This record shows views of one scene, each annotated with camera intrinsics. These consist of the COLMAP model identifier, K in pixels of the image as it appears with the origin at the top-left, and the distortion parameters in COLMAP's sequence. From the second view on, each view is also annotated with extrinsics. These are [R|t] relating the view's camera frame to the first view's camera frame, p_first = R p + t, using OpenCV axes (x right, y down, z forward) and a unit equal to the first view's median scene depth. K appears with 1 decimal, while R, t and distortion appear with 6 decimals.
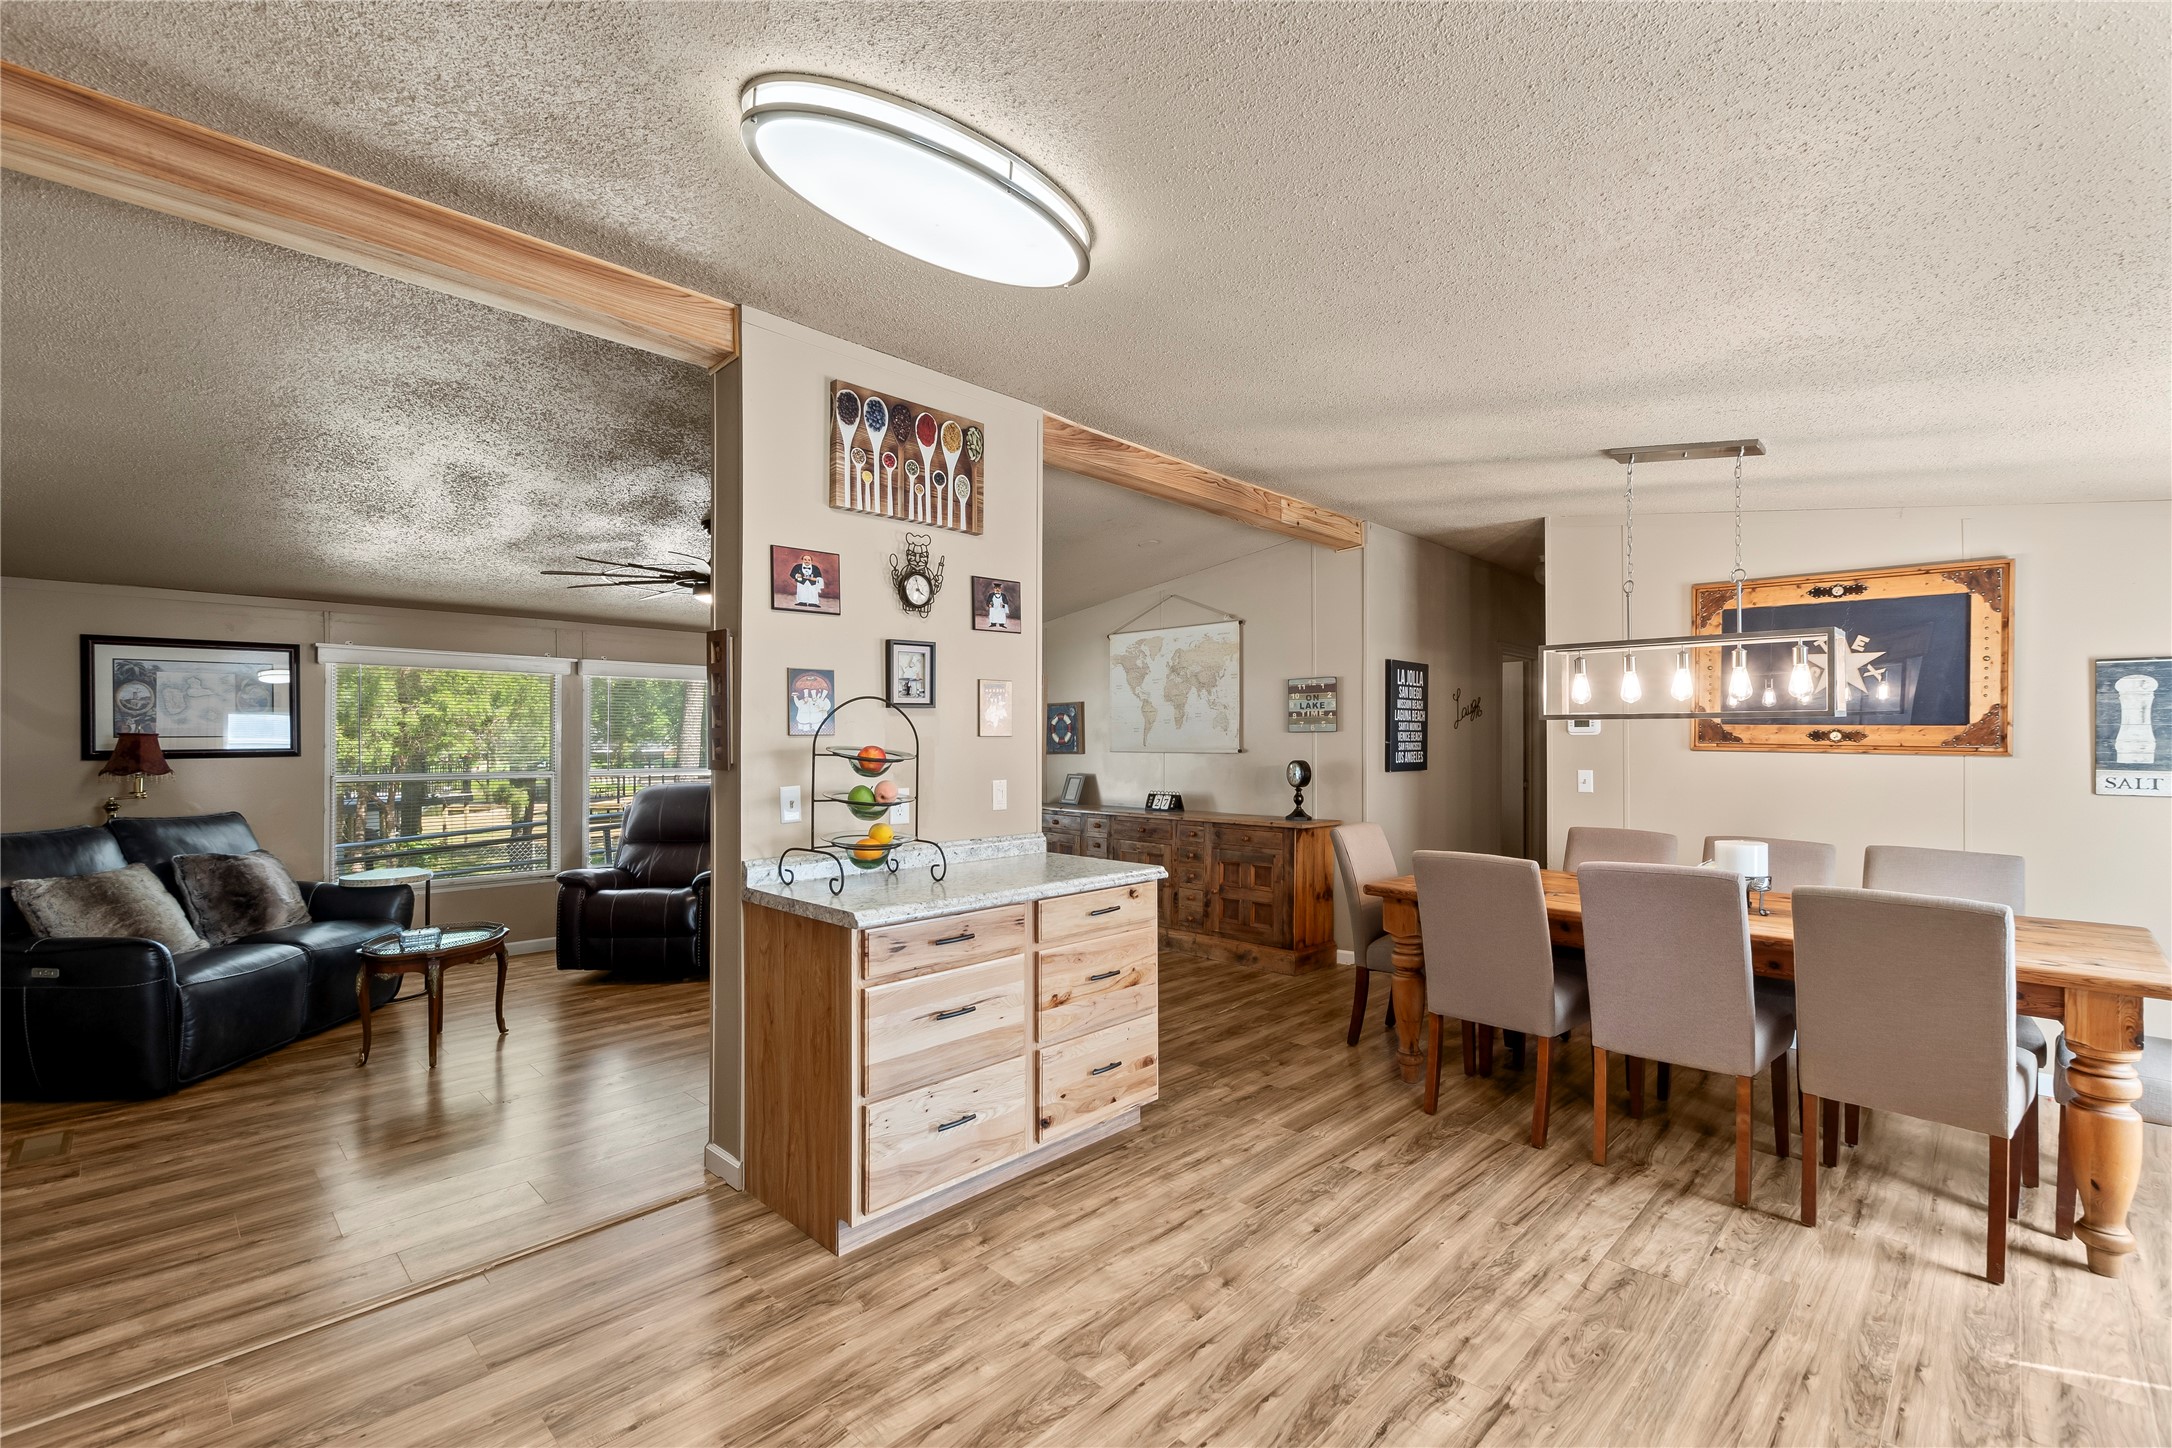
lens RADIAL K [[963.9, 0, 1037.5], [0, 963.9, 743.1], [0, 0, 1]] dist [0.005068, -0.003409]
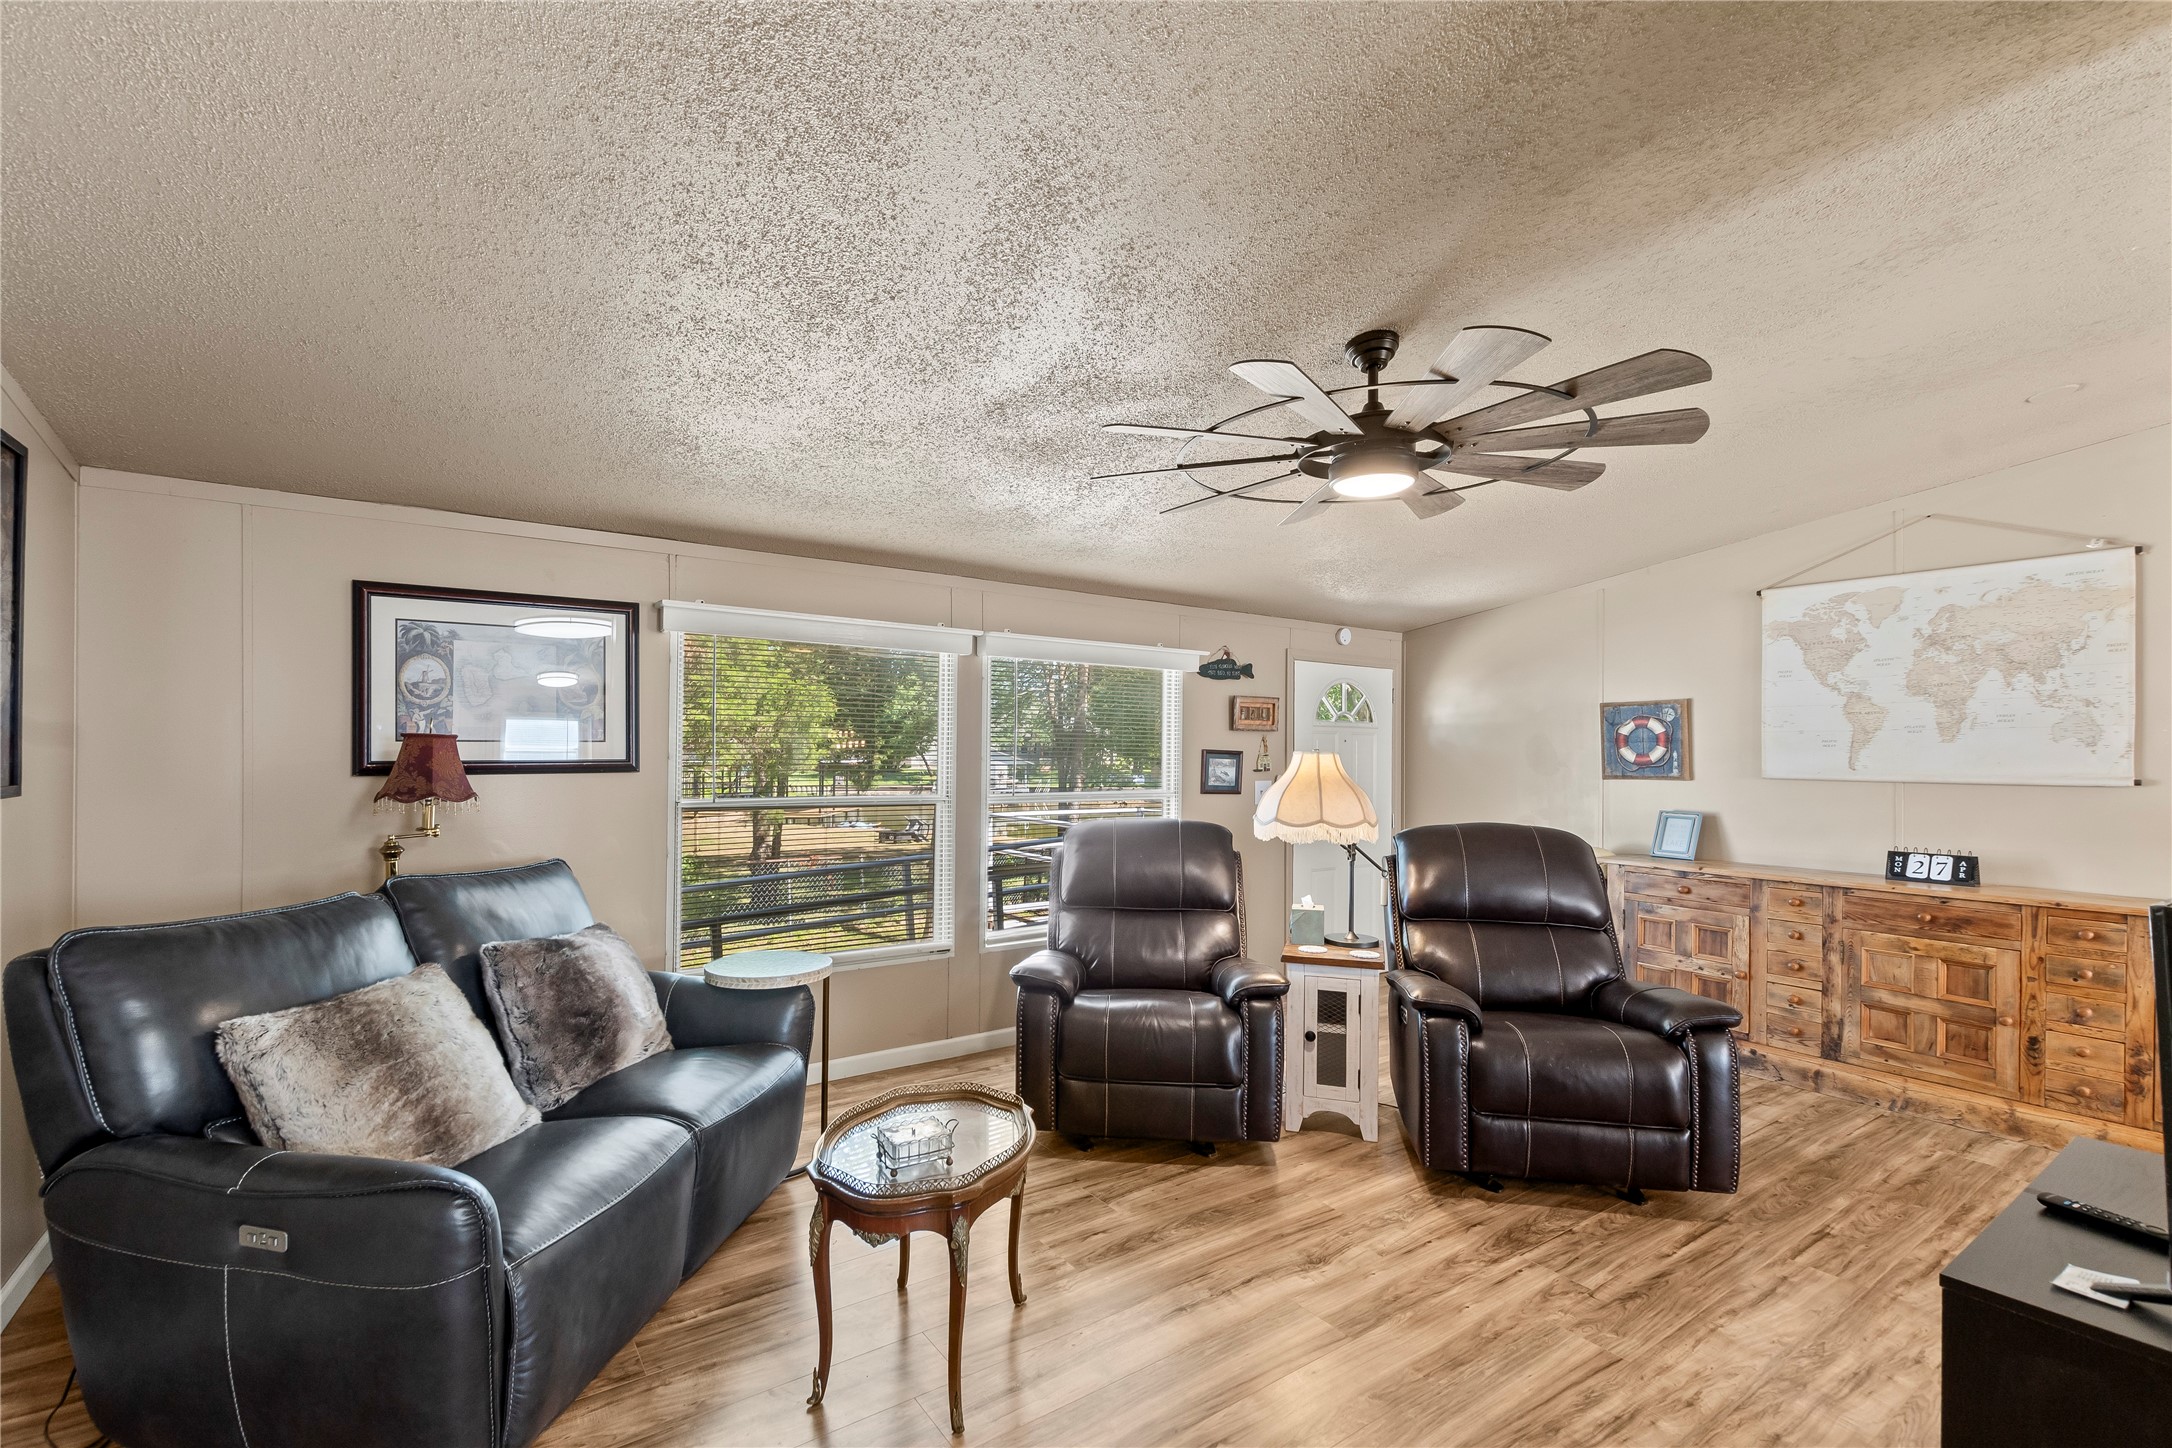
lens RADIAL K [[963.9, 0, 1010.6], [0, 963.9, 761.9], [0, 0, 1]] dist [0.005068, -0.003409]
pose [[0.980191, 0.011380, -0.197726, -0.427419], [-0.010566, 0.999931, 0.005172, 0.000655], [0.197772, -0.002981, 0.980244, 0.449914]]
